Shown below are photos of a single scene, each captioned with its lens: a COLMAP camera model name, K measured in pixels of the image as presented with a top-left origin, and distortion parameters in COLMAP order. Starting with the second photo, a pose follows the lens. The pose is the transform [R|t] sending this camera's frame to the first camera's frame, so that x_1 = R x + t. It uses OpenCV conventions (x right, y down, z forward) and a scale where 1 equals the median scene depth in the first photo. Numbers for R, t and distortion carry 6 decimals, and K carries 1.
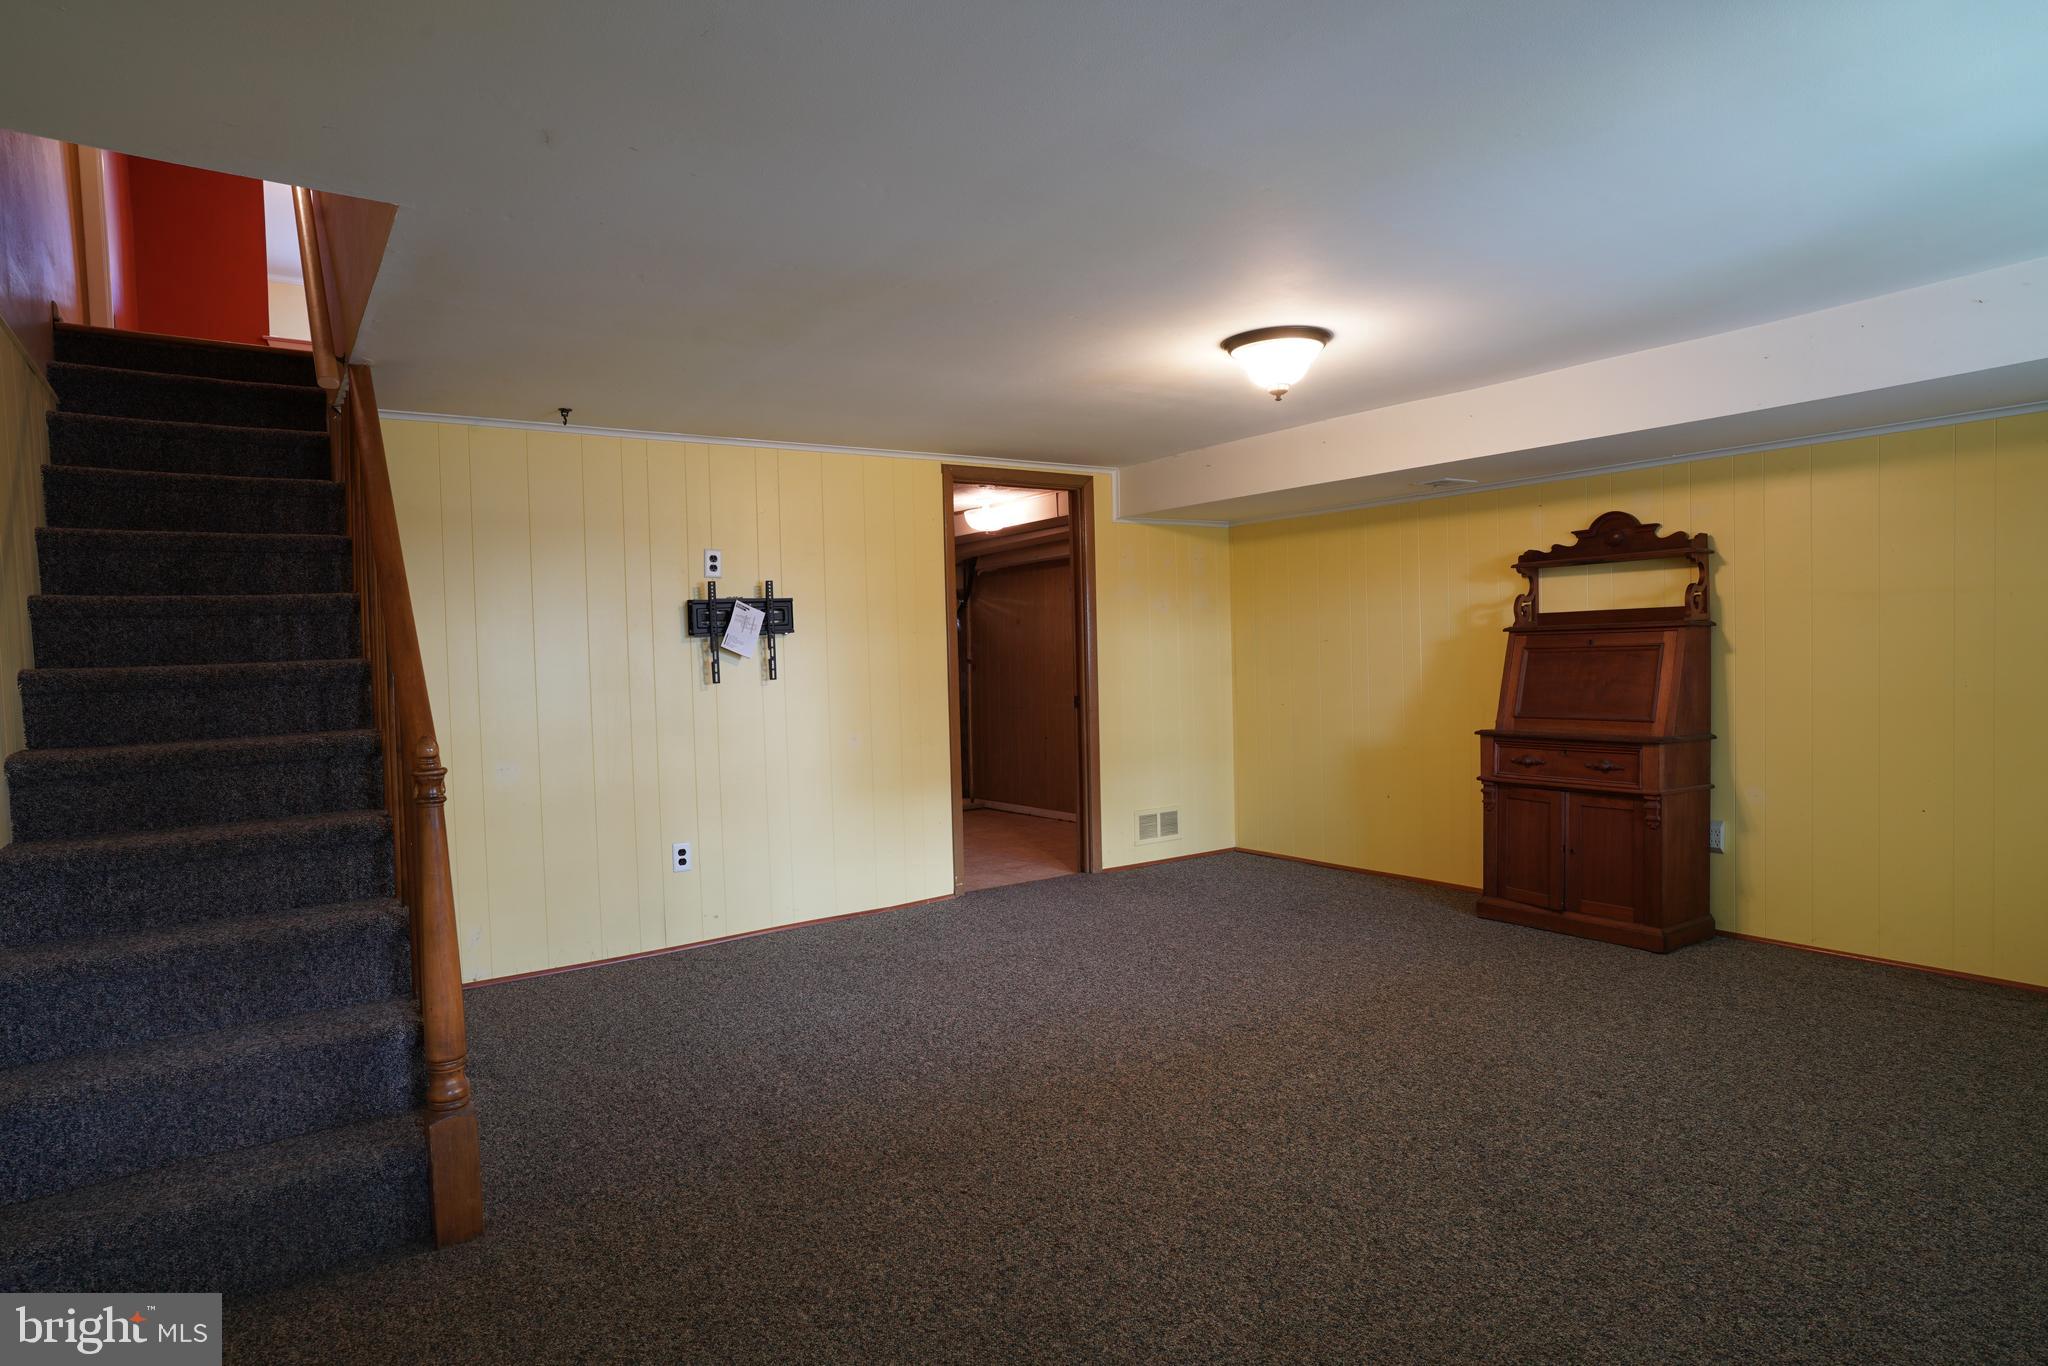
lens RADIAL K [[1109.4, 0, 1020.2], [0, 1109.4, 676.0], [0, 0, 1]] dist [-0.044775, 0.022556]
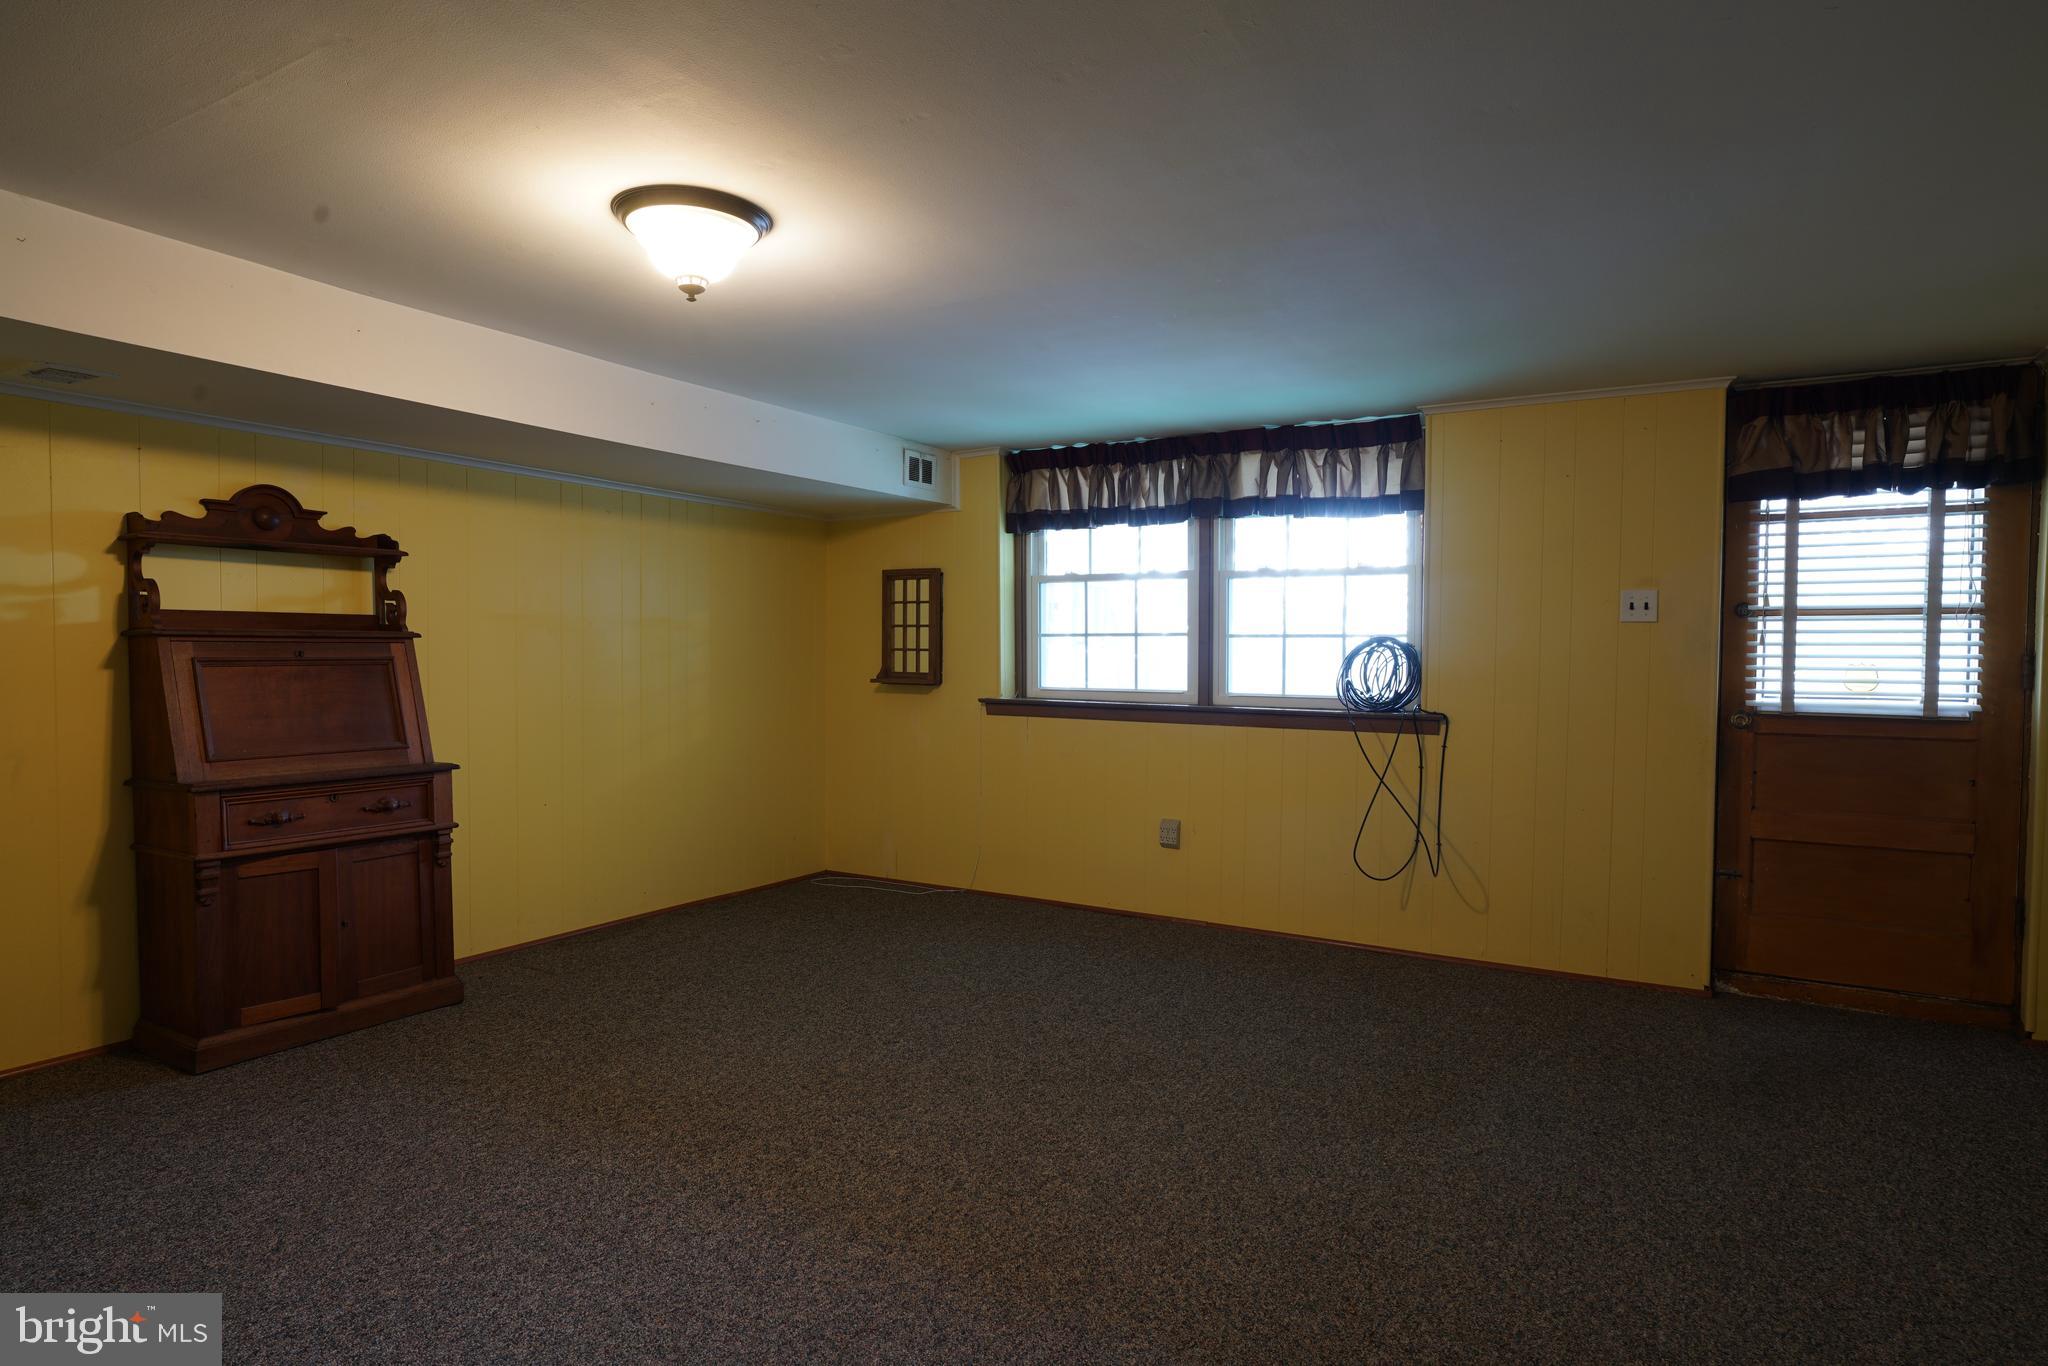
lens RADIAL K [[1109.4, 0, 1015.5], [0, 1109.4, 692.6], [0, 0, 1]] dist [-0.044775, 0.022556]
pose [[-0.400033, -0.006898, 0.916475, -0.388507], [0.028725, 0.999386, 0.020060, -0.004859], [-0.916050, 0.034350, -0.399590, 0.869951]]
